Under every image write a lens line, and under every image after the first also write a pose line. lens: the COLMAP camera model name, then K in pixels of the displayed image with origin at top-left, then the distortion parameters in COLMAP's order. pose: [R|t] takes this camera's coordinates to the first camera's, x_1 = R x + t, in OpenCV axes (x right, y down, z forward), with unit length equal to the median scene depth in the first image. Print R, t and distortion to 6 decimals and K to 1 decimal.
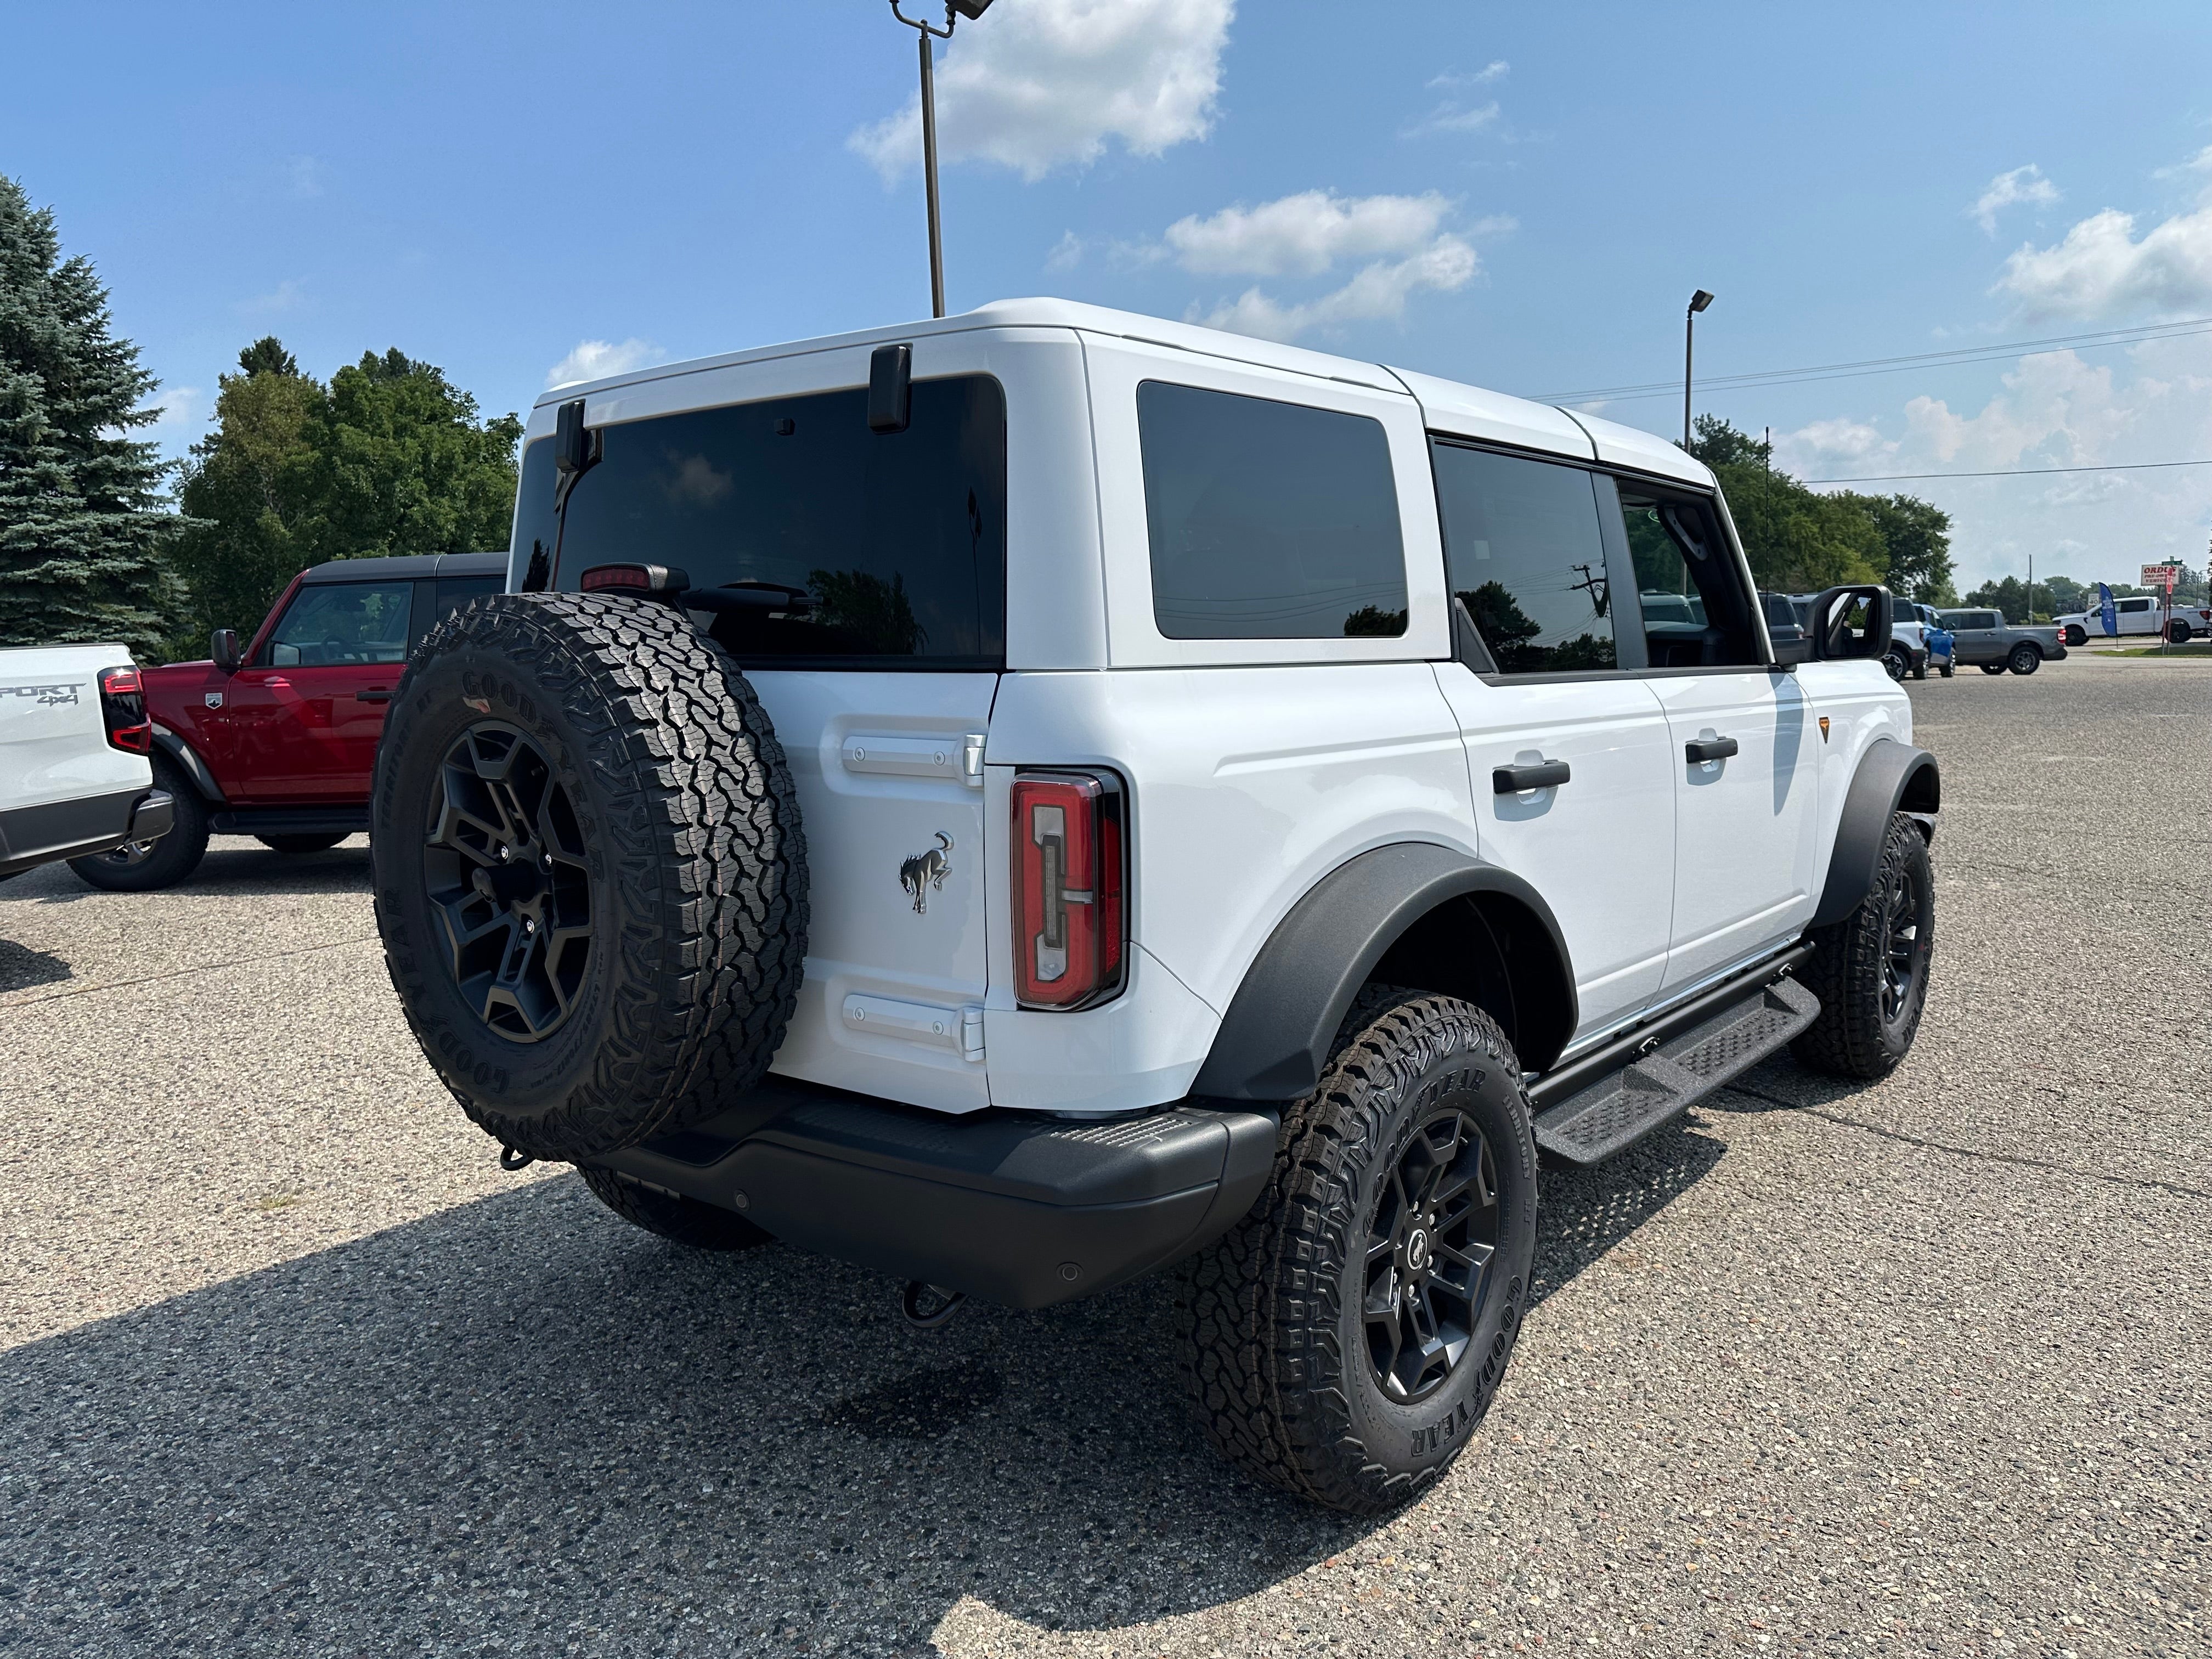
lens RADIAL K [[1569.0, 0, 1106.3], [0, 1569.0, 814.1], [0, 0, 1]] dist [-0.008502, 0.000357]
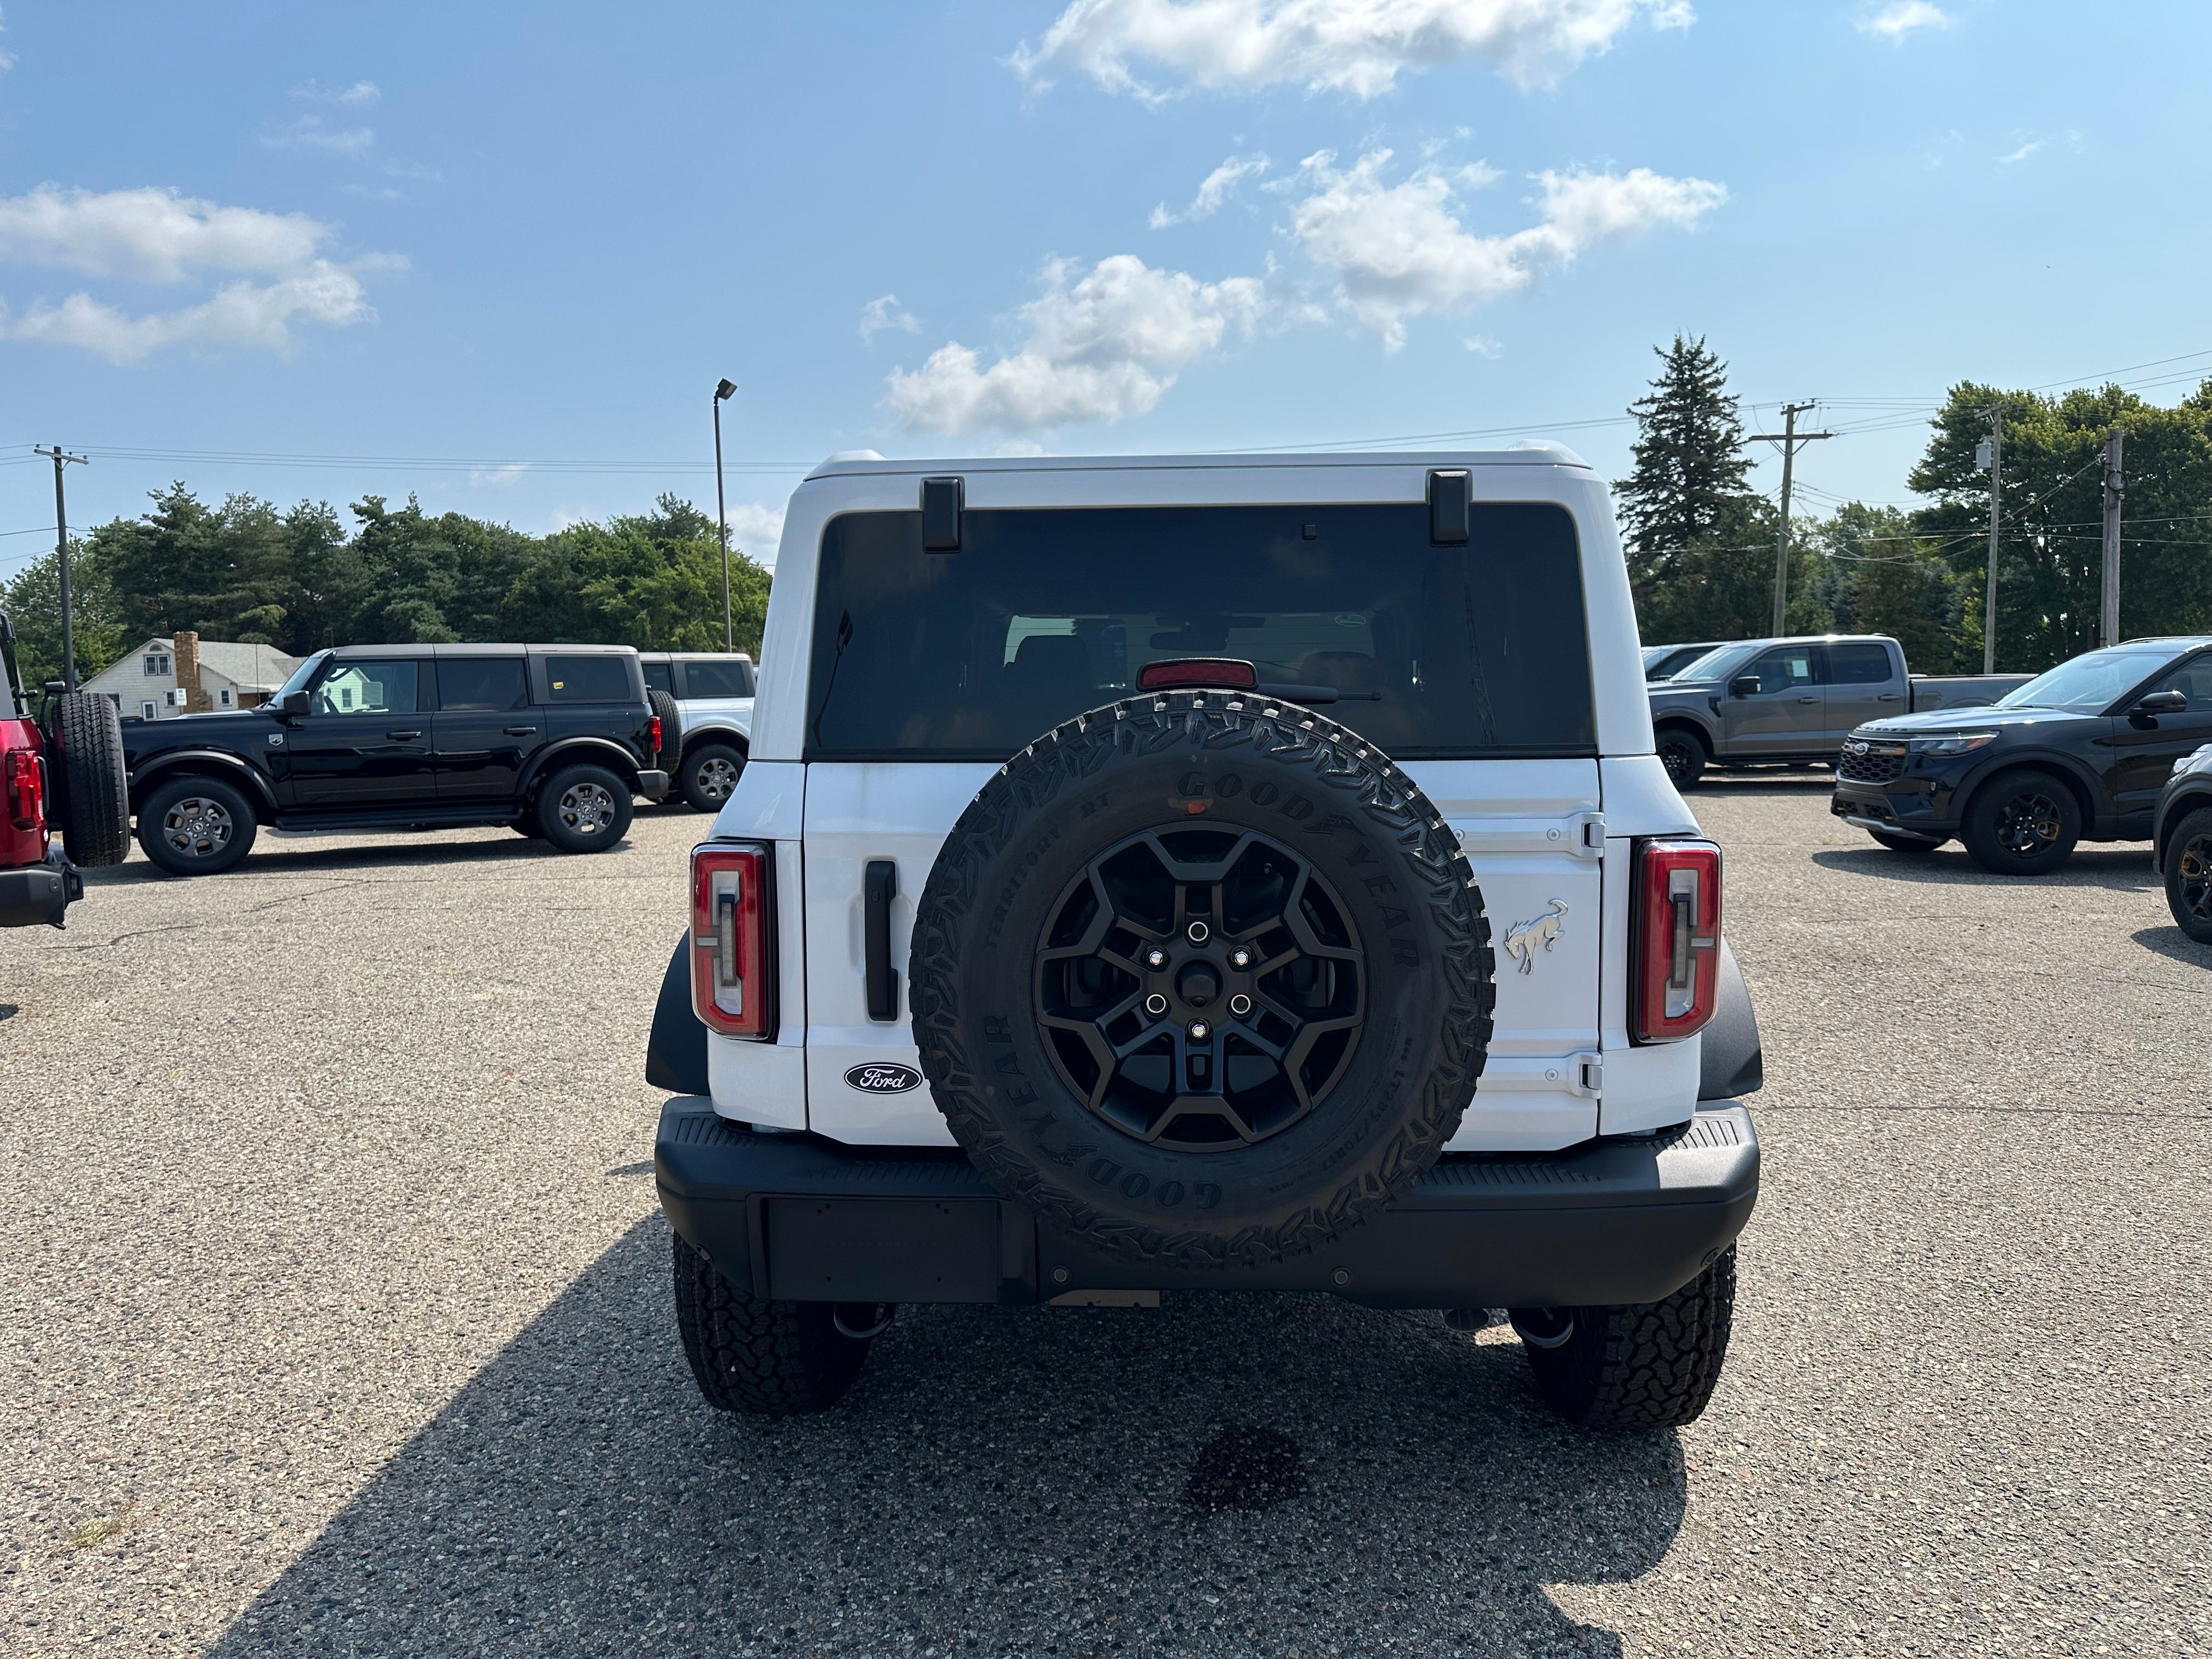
lens RADIAL K [[1600.3, 0, 1106.0], [0, 1600.3, 829.5], [0, 0, 1]] dist [0.032105, -0.045049]
pose [[0.787250, -0.038419, 0.615435, -0.568192], [0.060400, 0.998062, -0.014957, -0.022565], [-0.613668, 0.048947, 0.788045, 0.144184]]
